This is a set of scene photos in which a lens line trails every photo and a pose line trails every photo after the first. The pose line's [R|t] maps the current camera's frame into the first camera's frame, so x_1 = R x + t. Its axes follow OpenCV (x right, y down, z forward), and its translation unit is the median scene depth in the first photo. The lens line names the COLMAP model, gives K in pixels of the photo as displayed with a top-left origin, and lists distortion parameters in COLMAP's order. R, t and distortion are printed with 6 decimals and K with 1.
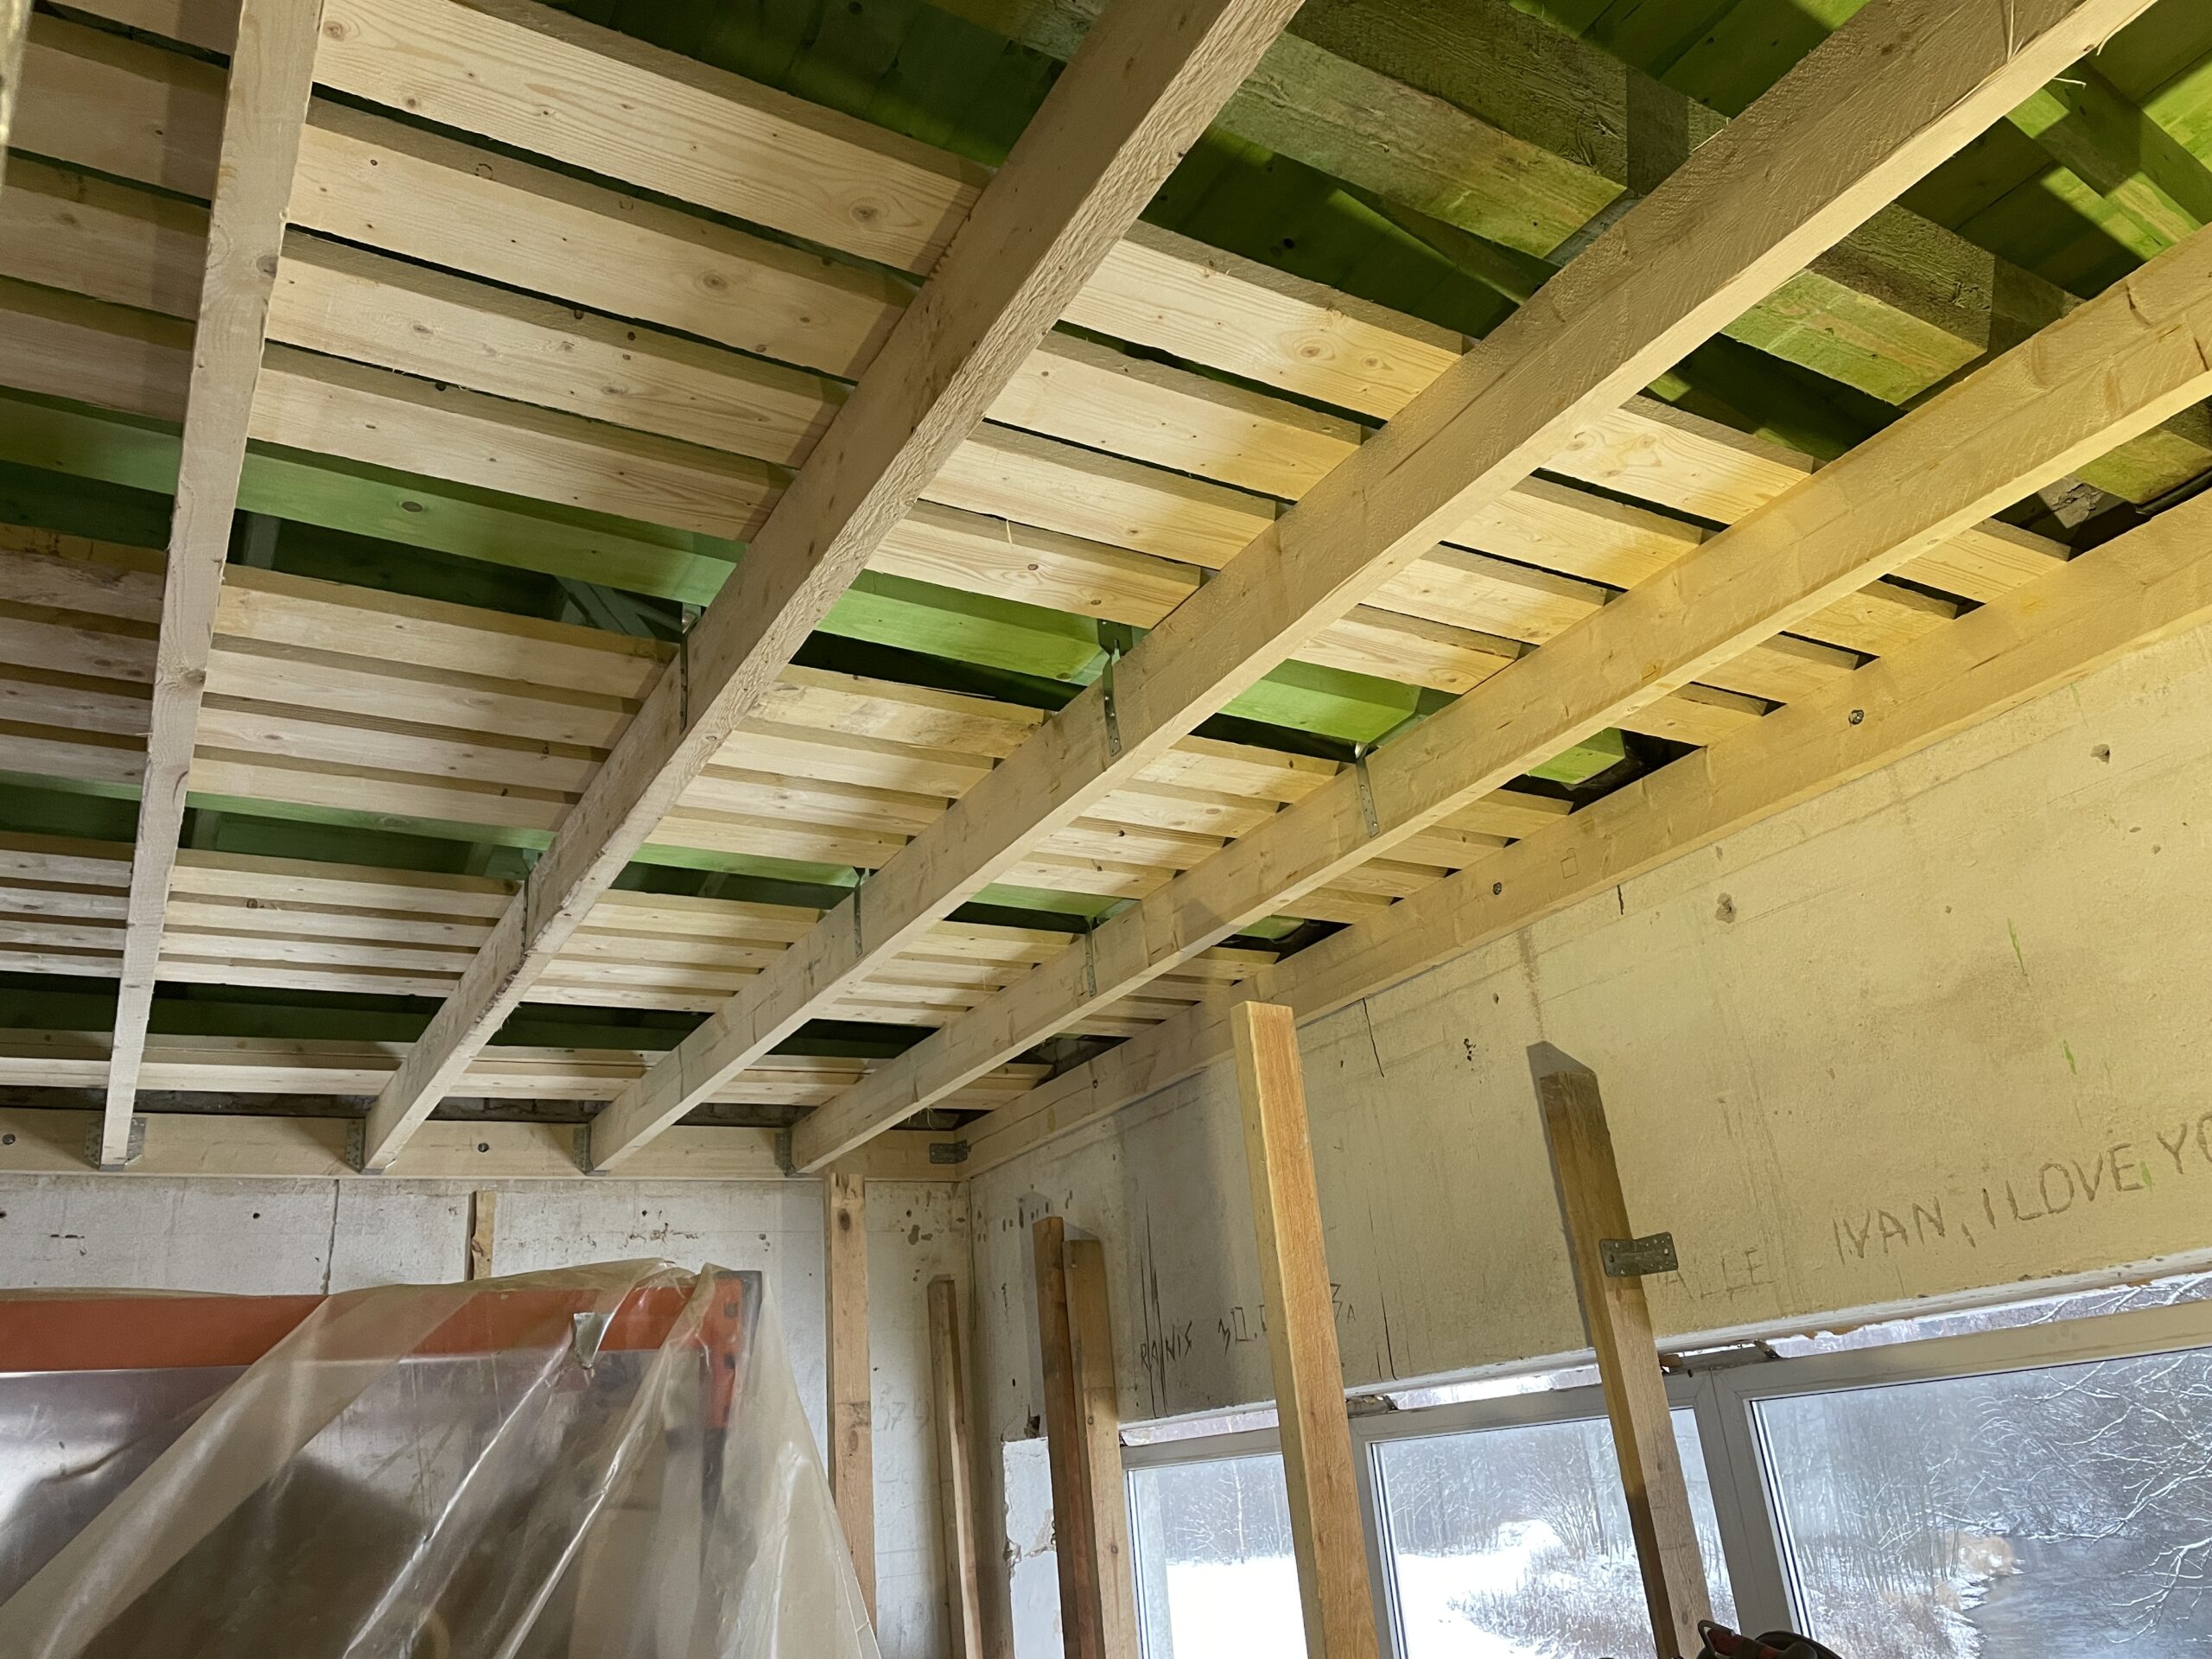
lens RADIAL K [[1641.4, 0, 1131.4], [0, 1641.4, 827.9], [0, 0, 1]] dist [0.083555, -0.101604]
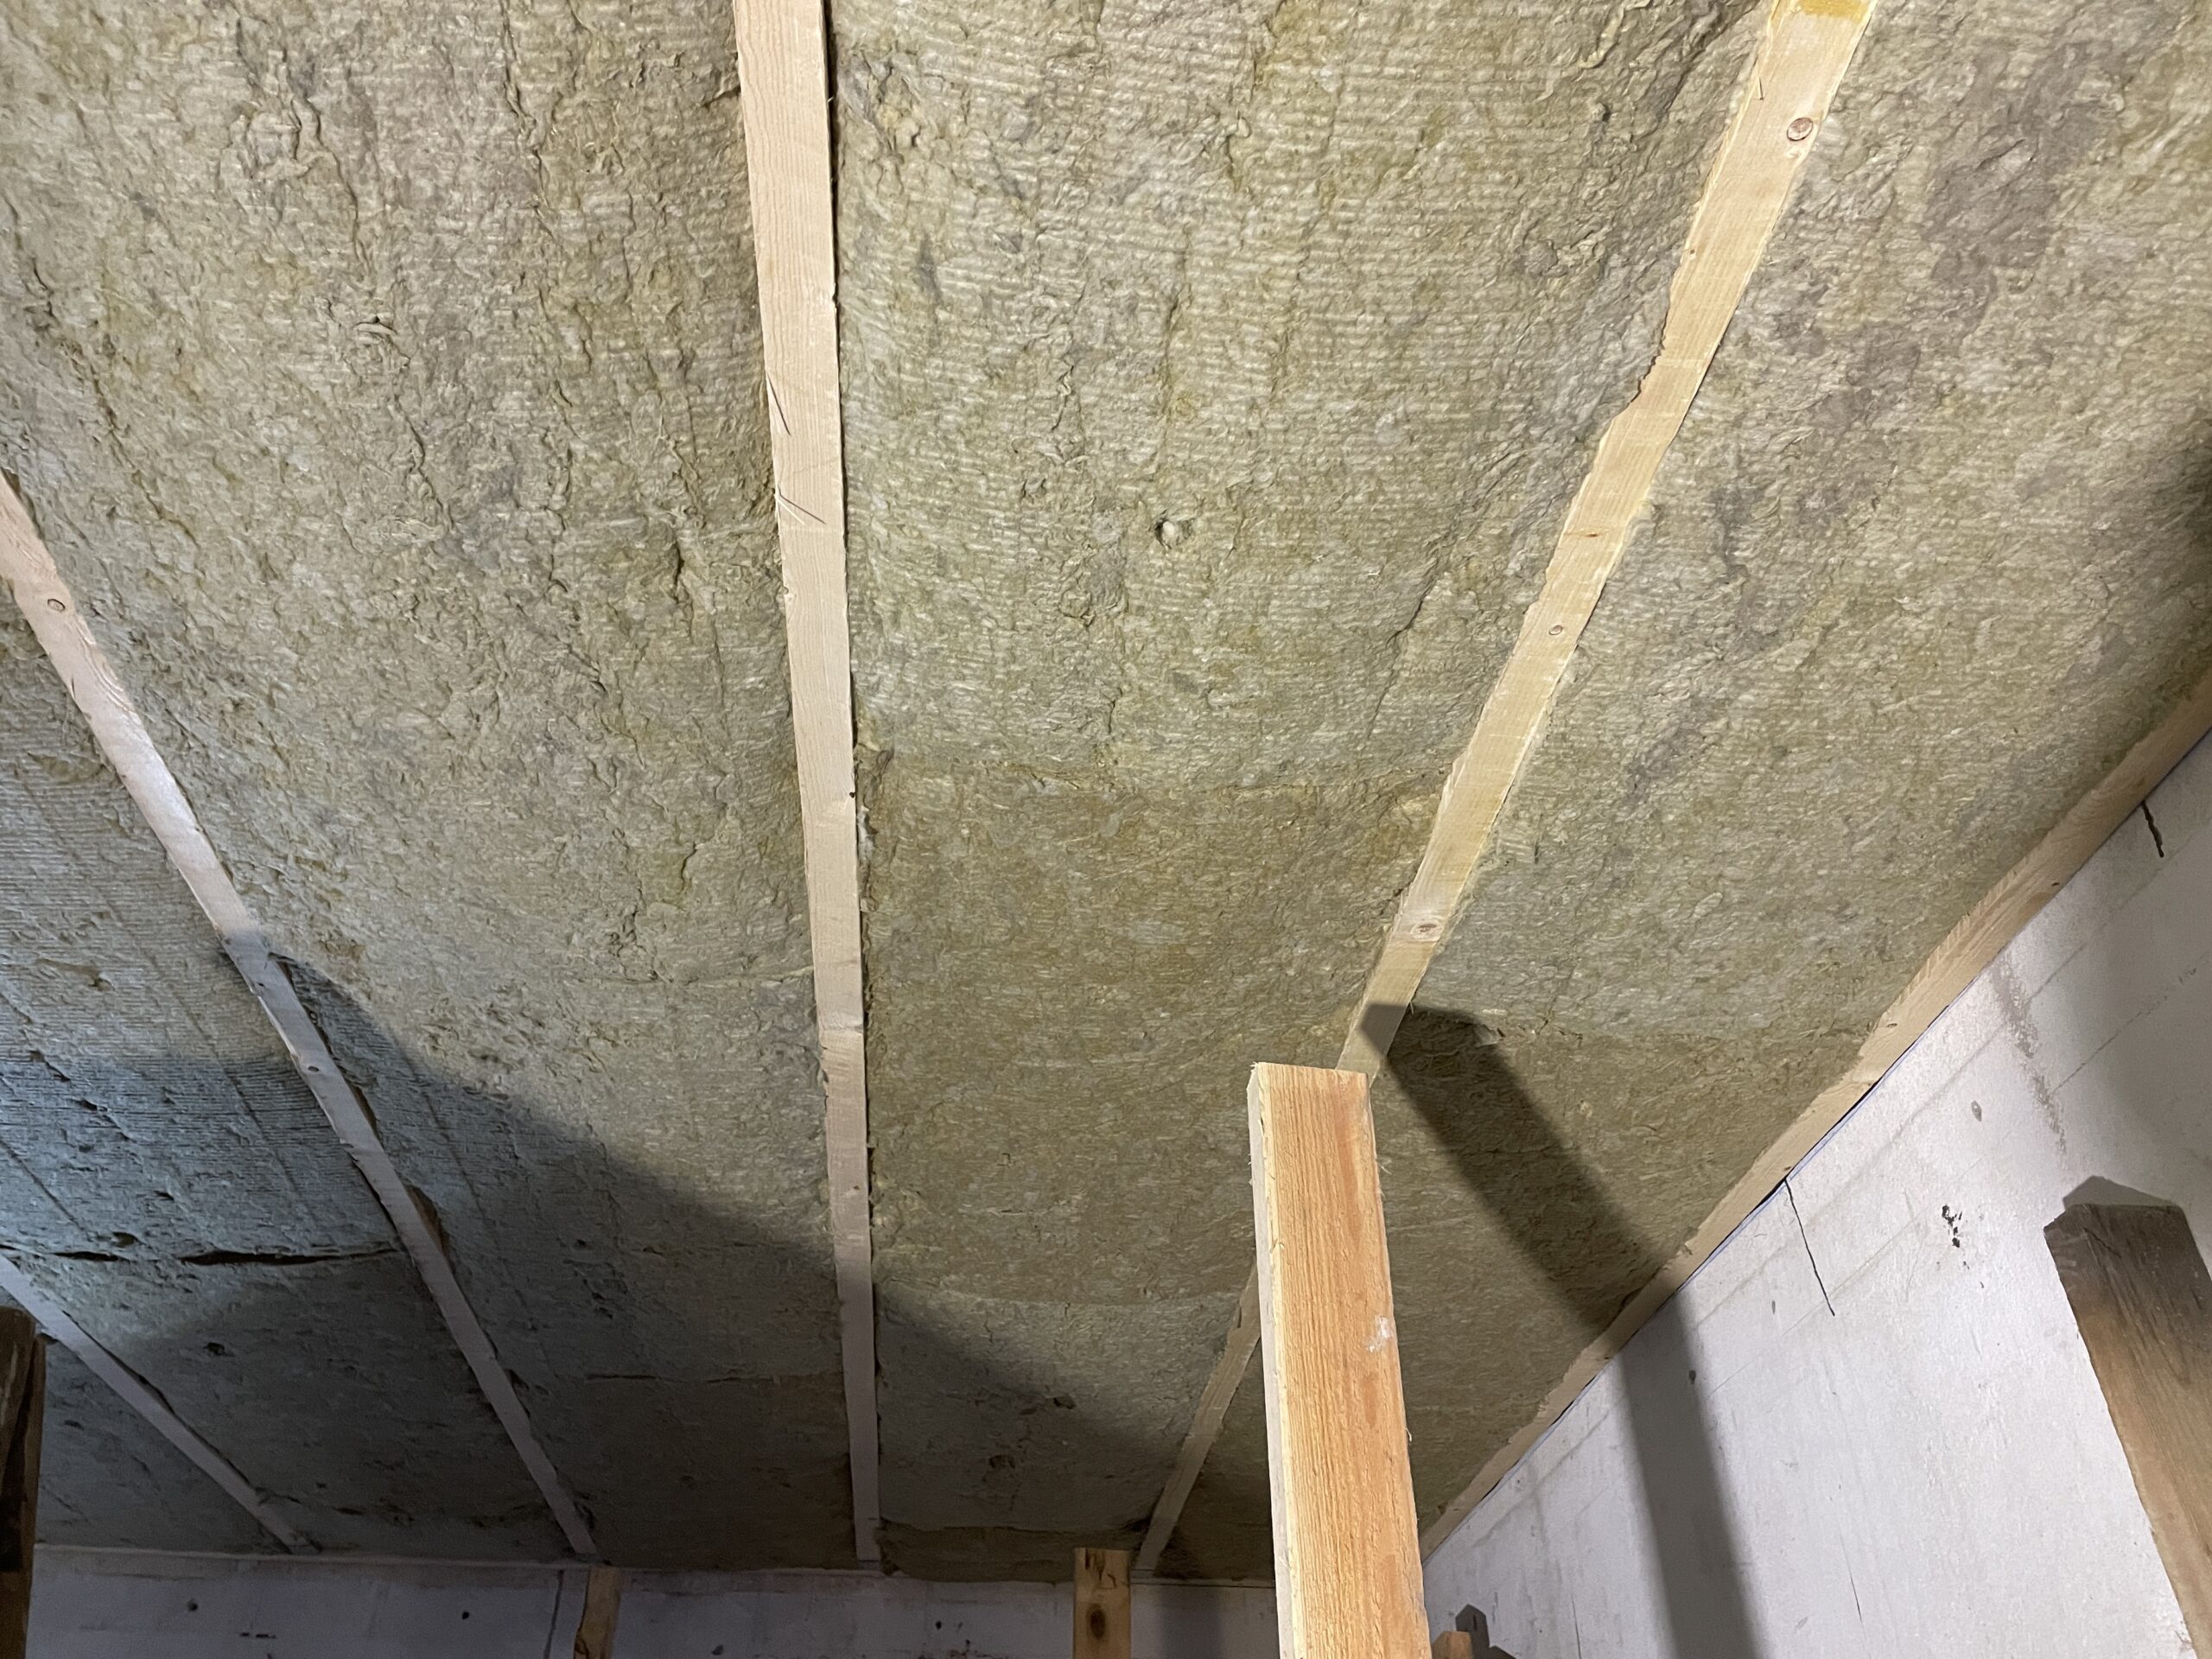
lens RADIAL K [[1641.4, 0, 1131.4], [0, 1641.4, 827.9], [0, 0, 1]] dist [0.083555, -0.101604]
pose [[0.903662, -0.183684, -0.386853, 0.190458], [0.077494, 0.958567, -0.274123, 0.133083], [0.421176, 0.217736, 0.880455, 0.394048]]
